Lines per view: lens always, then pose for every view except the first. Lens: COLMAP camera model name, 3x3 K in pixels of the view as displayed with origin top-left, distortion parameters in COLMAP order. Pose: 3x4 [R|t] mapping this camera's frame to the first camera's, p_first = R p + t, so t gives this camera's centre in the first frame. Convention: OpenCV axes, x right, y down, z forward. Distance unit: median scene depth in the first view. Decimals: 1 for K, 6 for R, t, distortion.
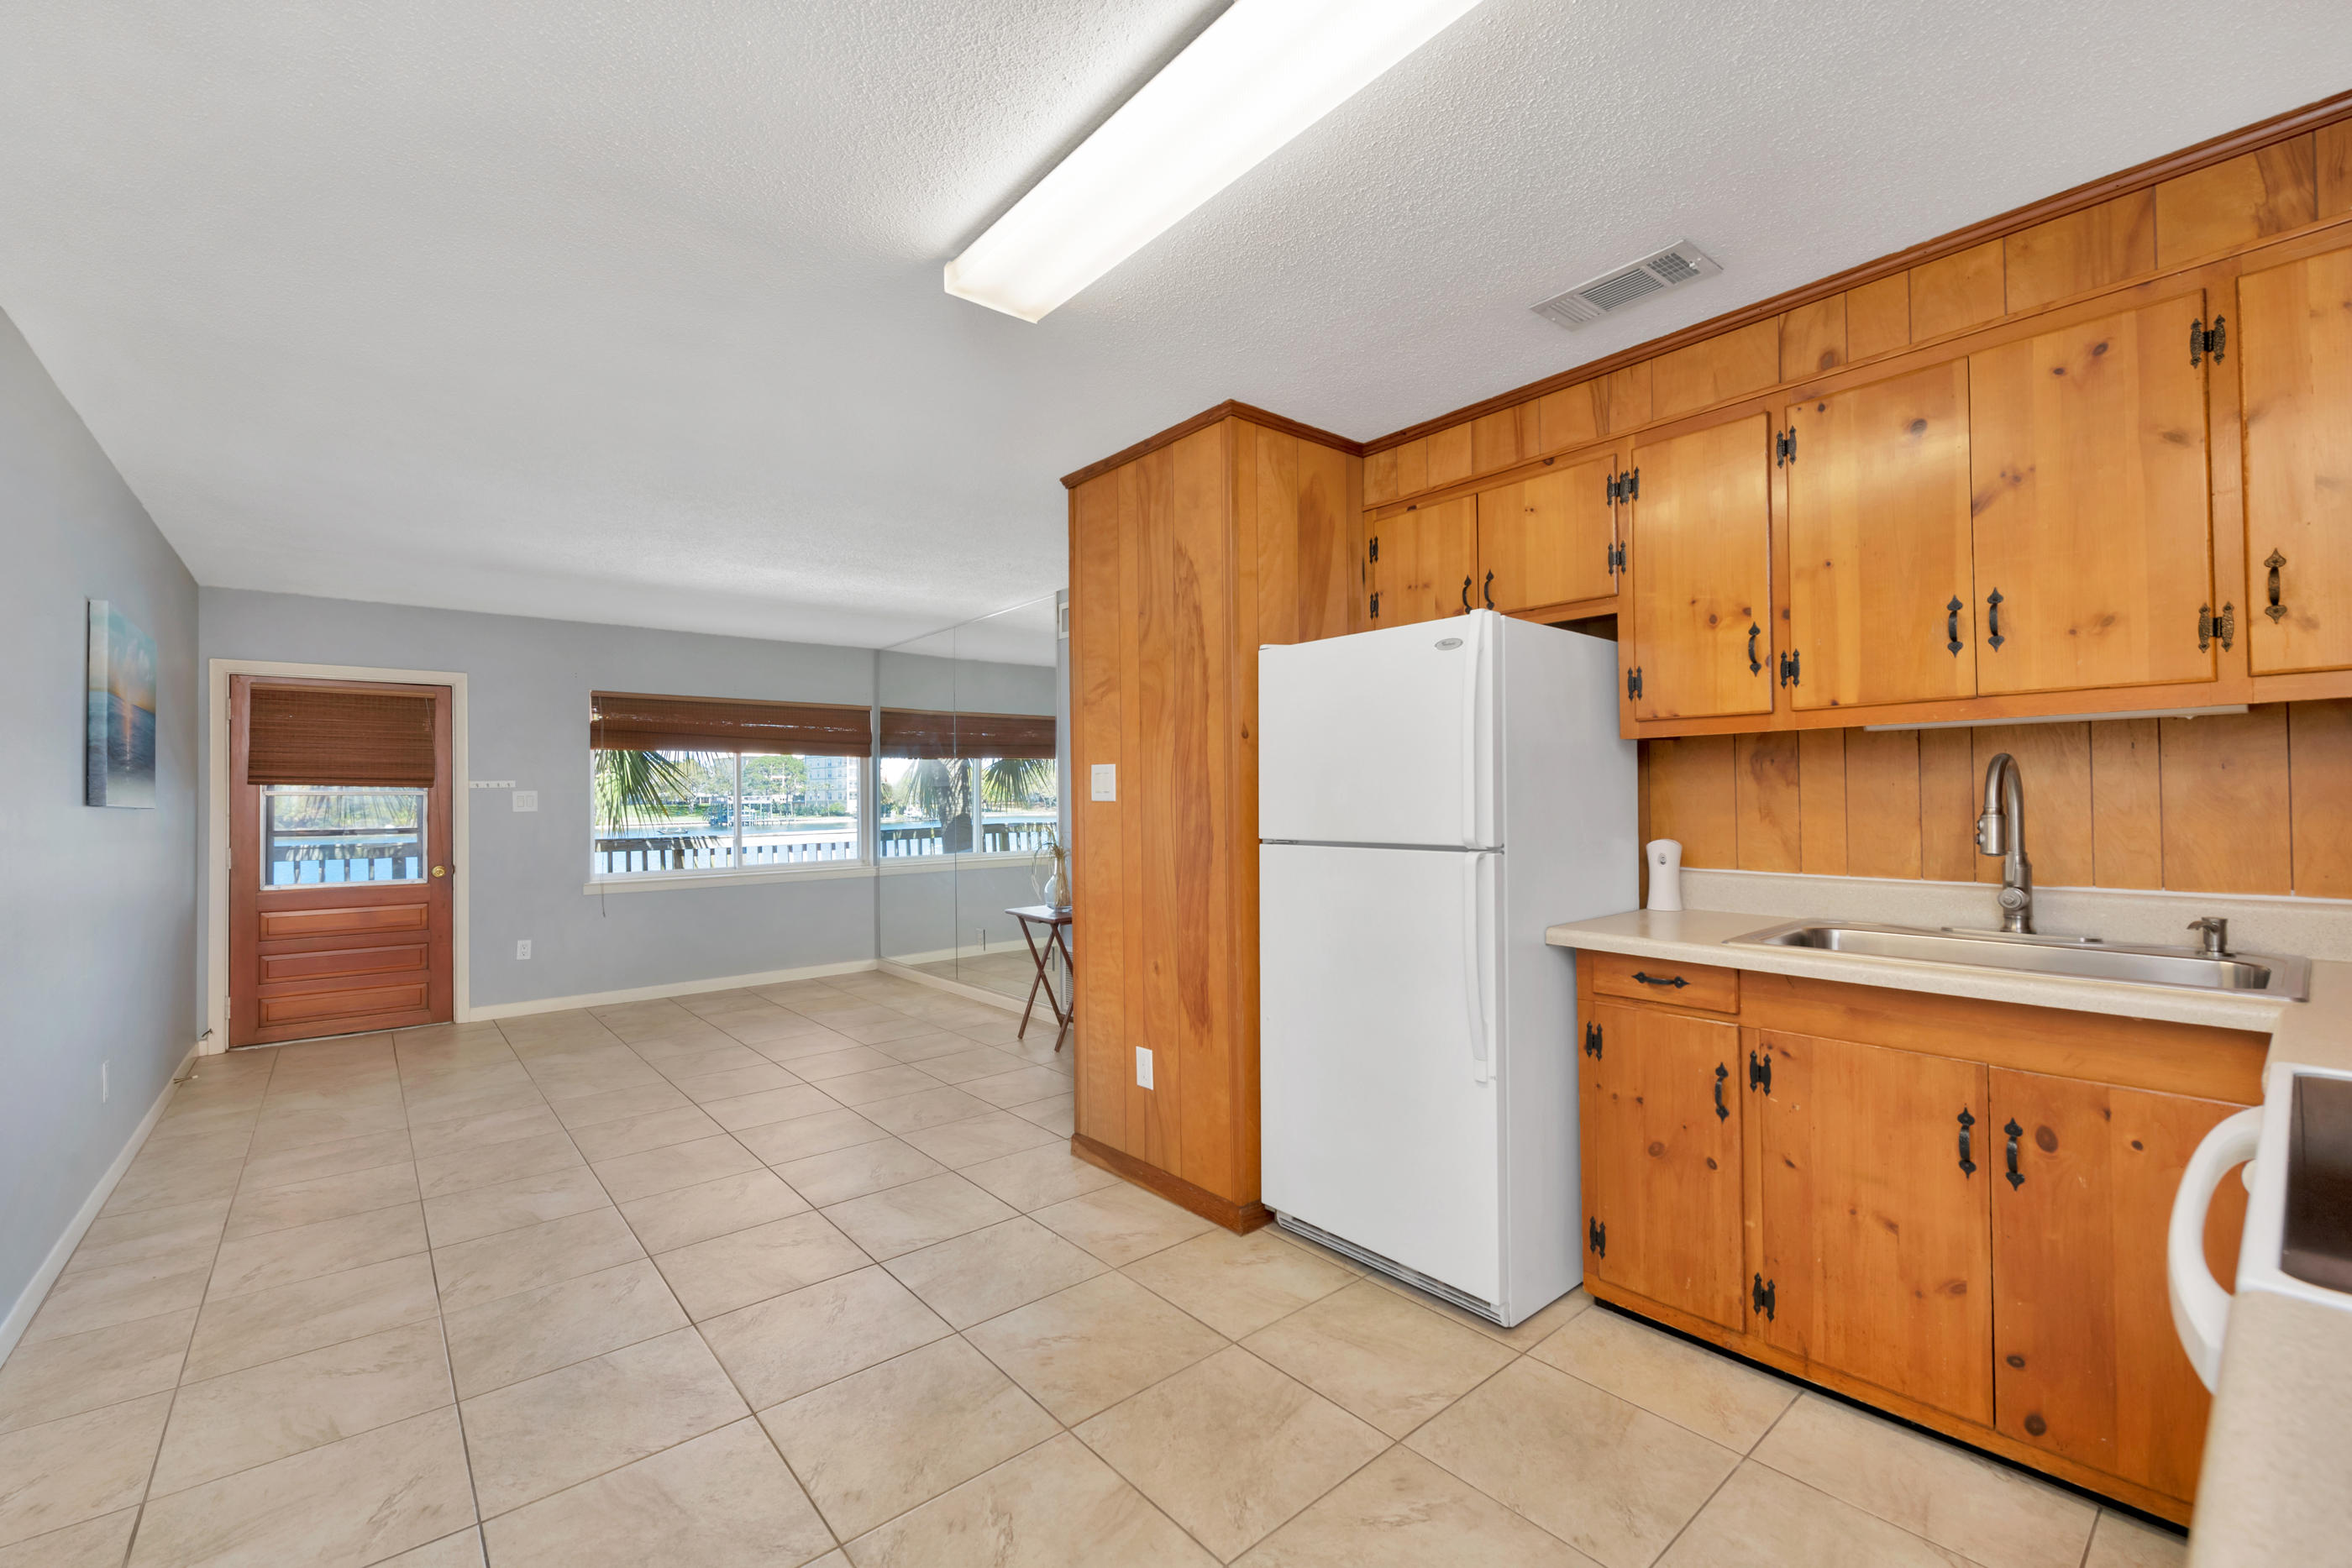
lens RADIAL K [[1017.8, 0, 1192.3], [0, 1017.8, 783.6], [0, 0, 1]] dist [-0.007245, -0.000313]
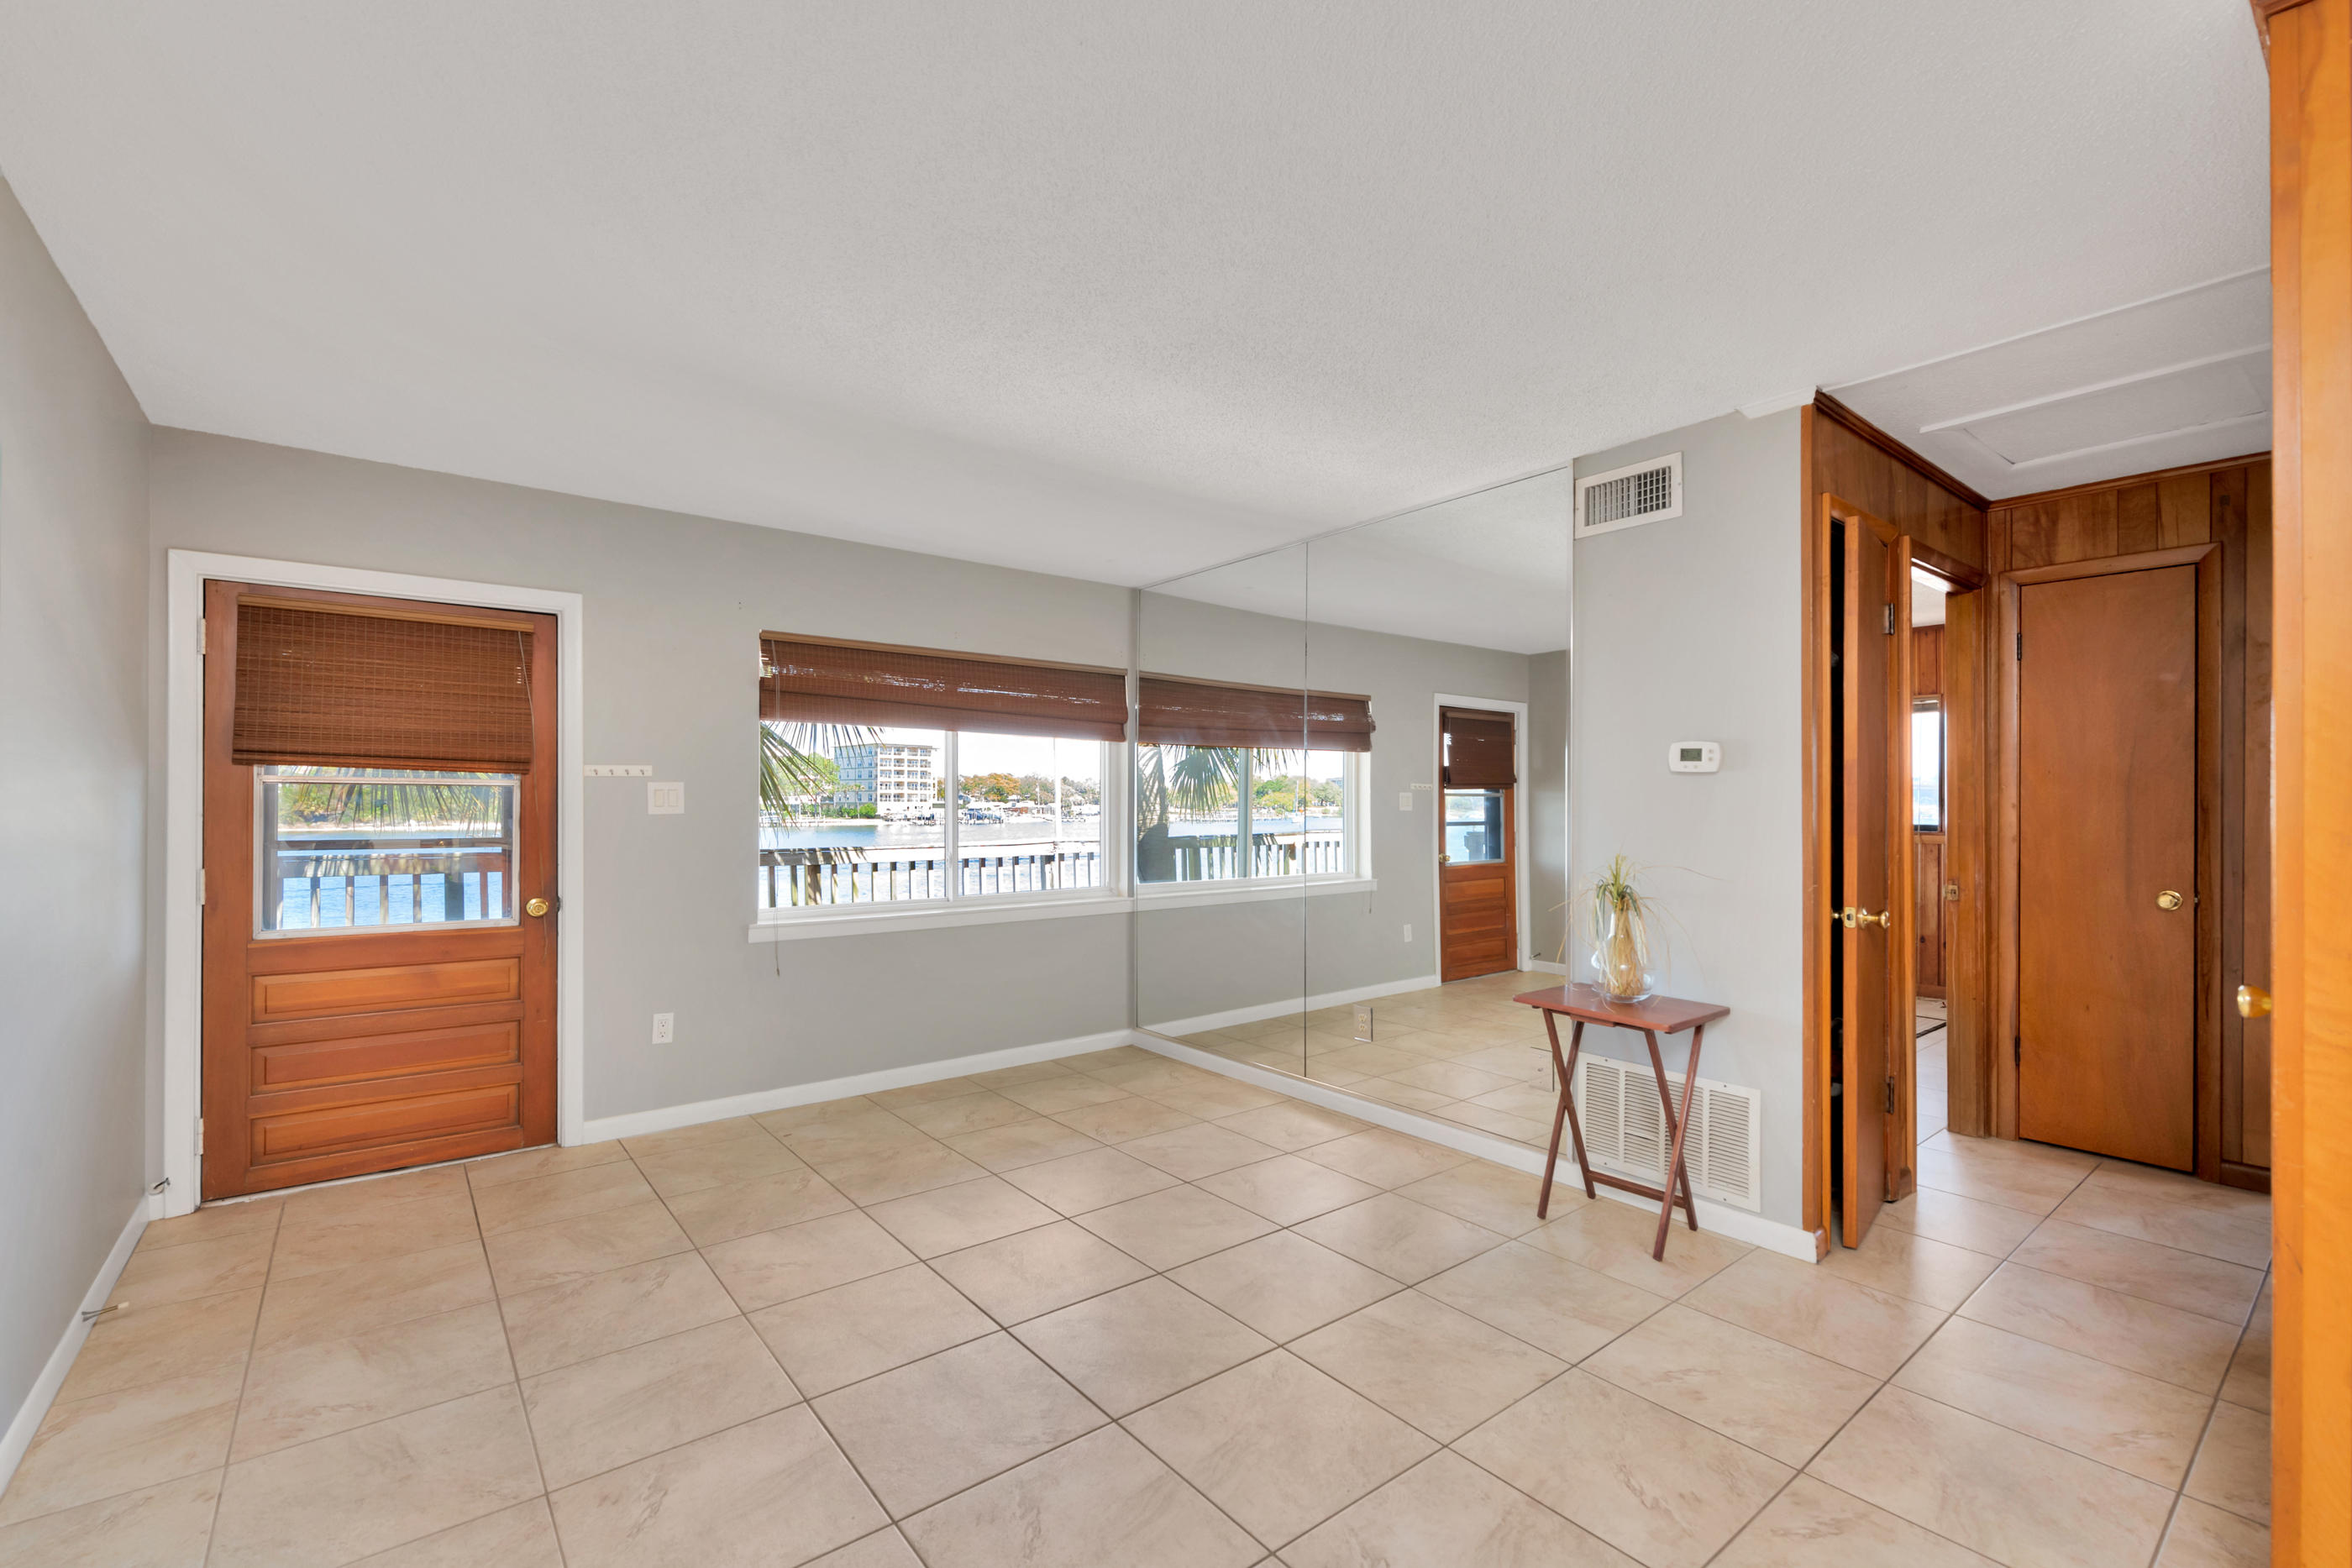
lens RADIAL K [[1017.8, 0, 1191.8], [0, 1017.8, 804.7], [0, 0, 1]] dist [-0.007245, -0.000313]
pose [[0.999784, 0.015009, -0.014410, -0.227840], [-0.014806, 0.999791, 0.014115, 0.005495], [0.014618, -0.013899, 0.999797, 0.261117]]
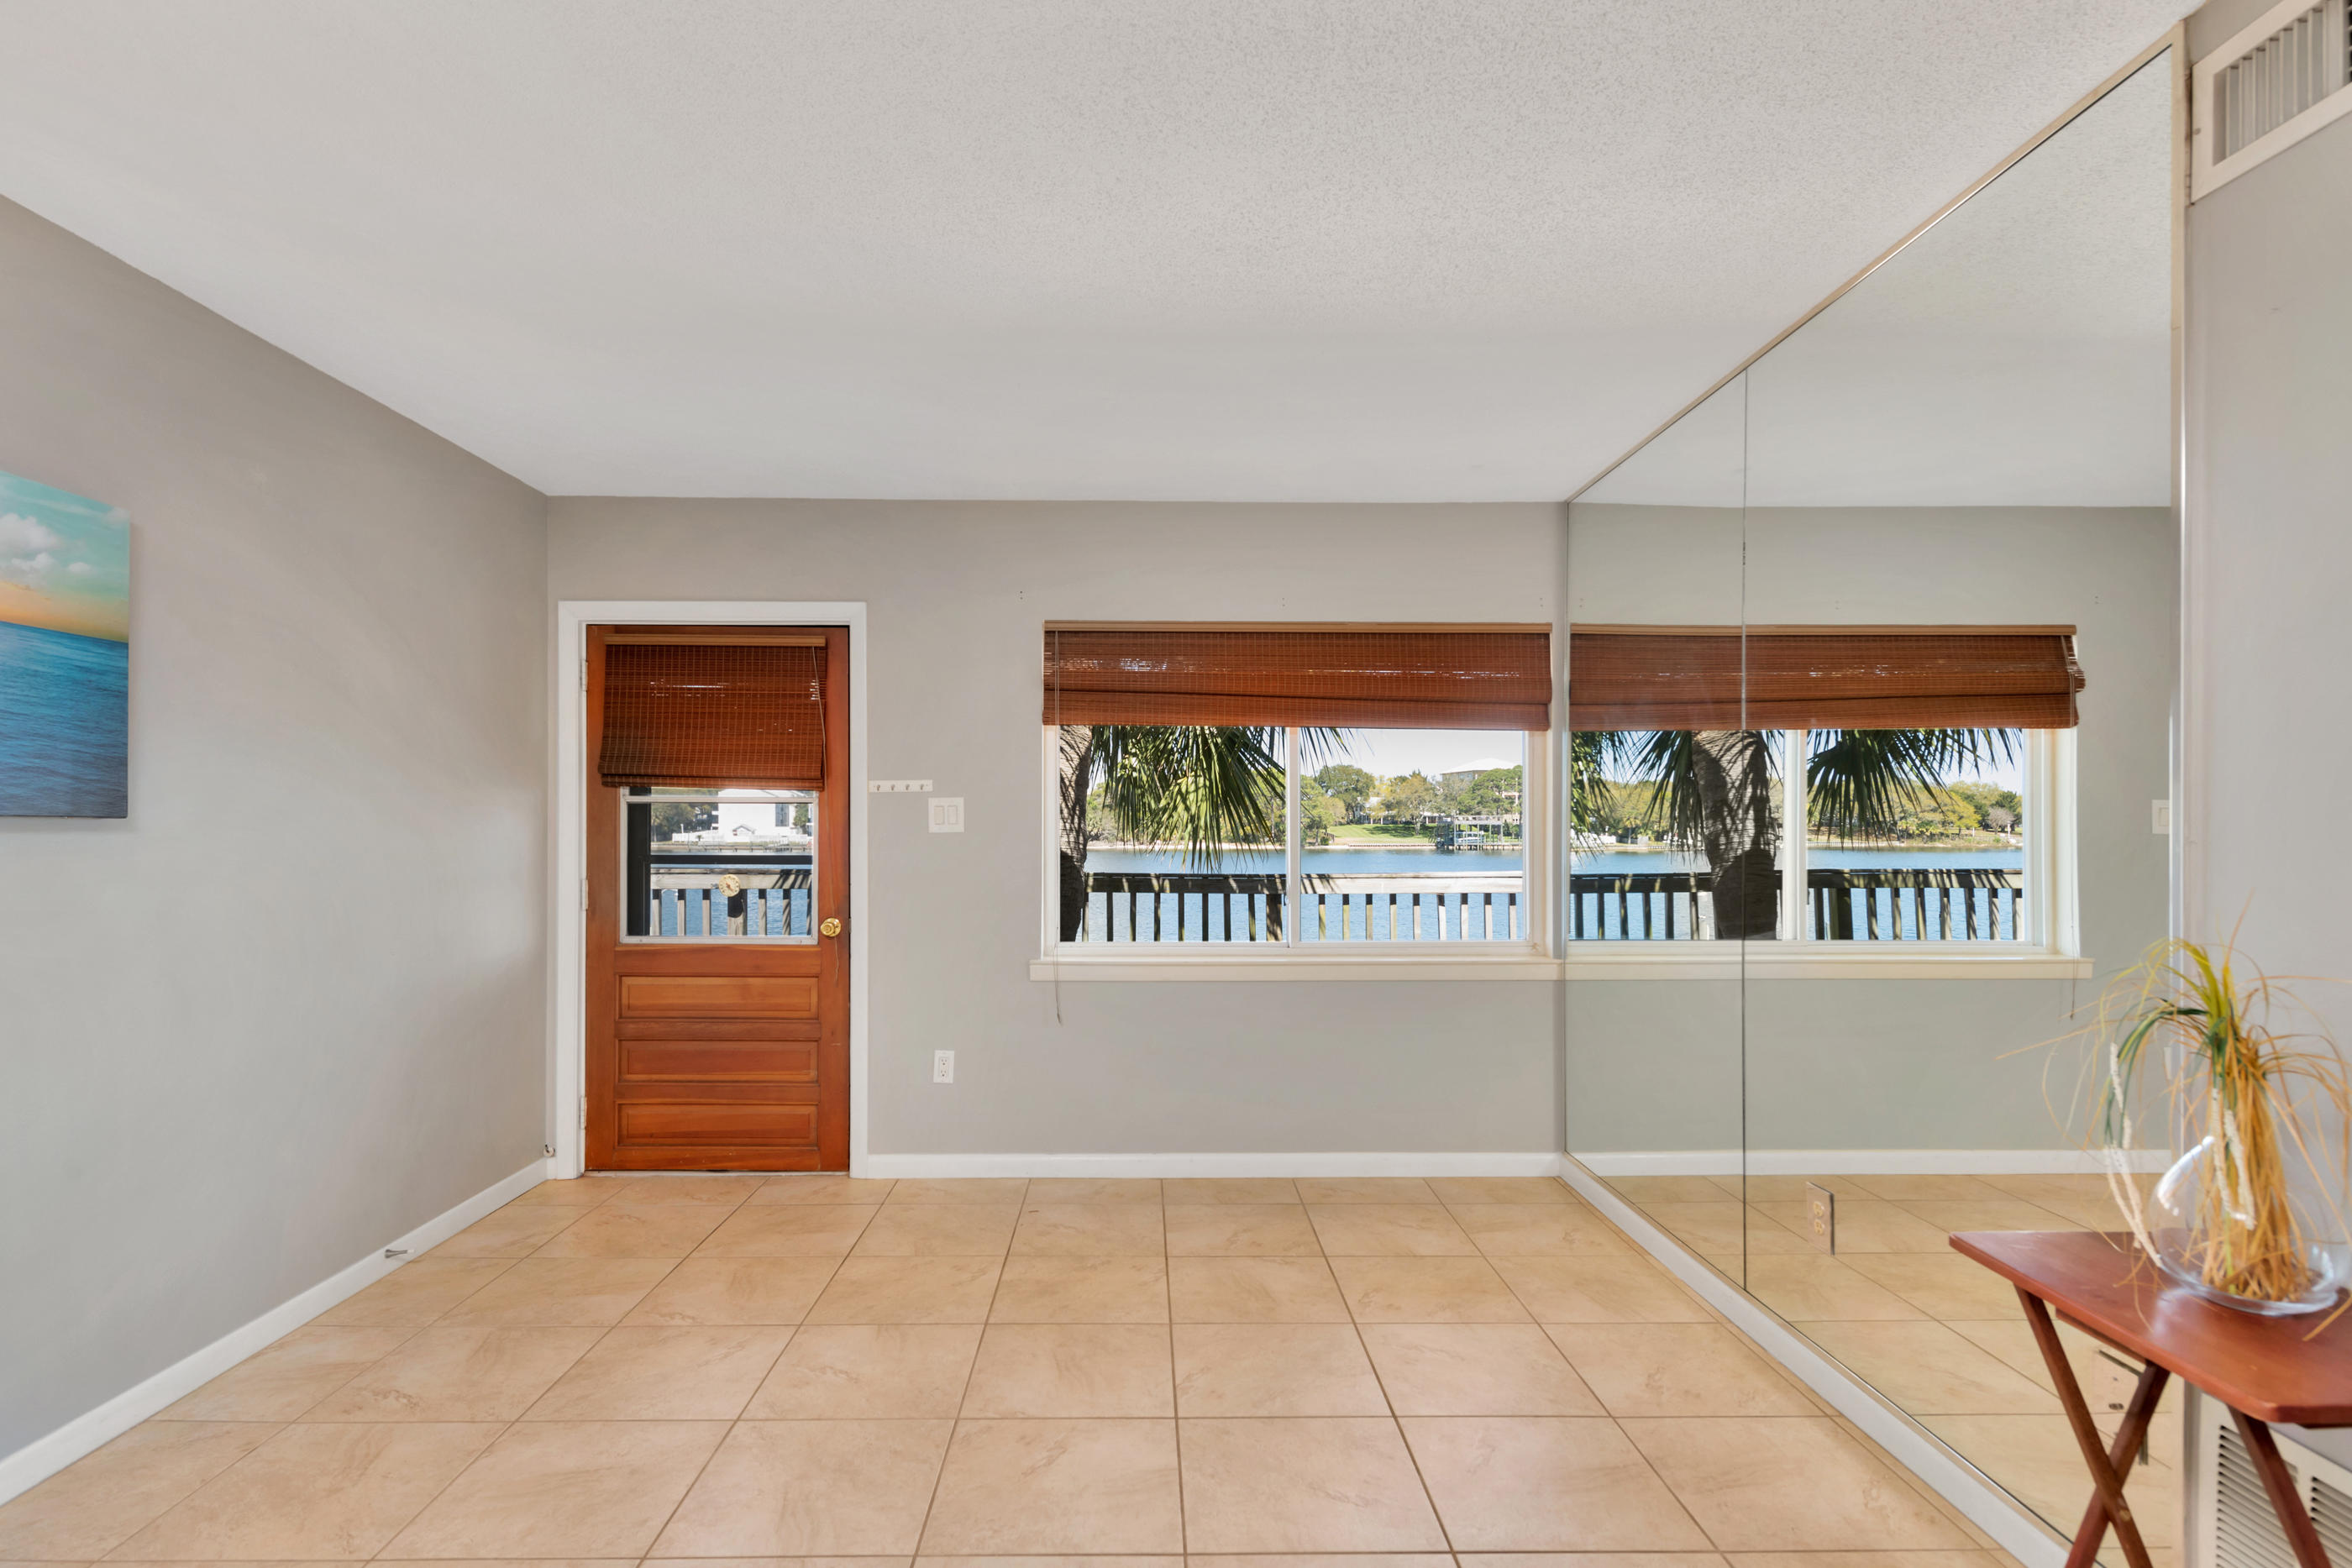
lens RADIAL K [[1185.8, 0, 1155.0], [0, 1185.8, 815.0], [0, 0, 1]] dist [0.011899, -0.002320]
pose [[0.775176, 0.009374, -0.631676, -0.093190], [-0.002636, 0.999929, 0.011605, 0.006694], [0.631740, -0.007330, 0.775146, 0.392785]]
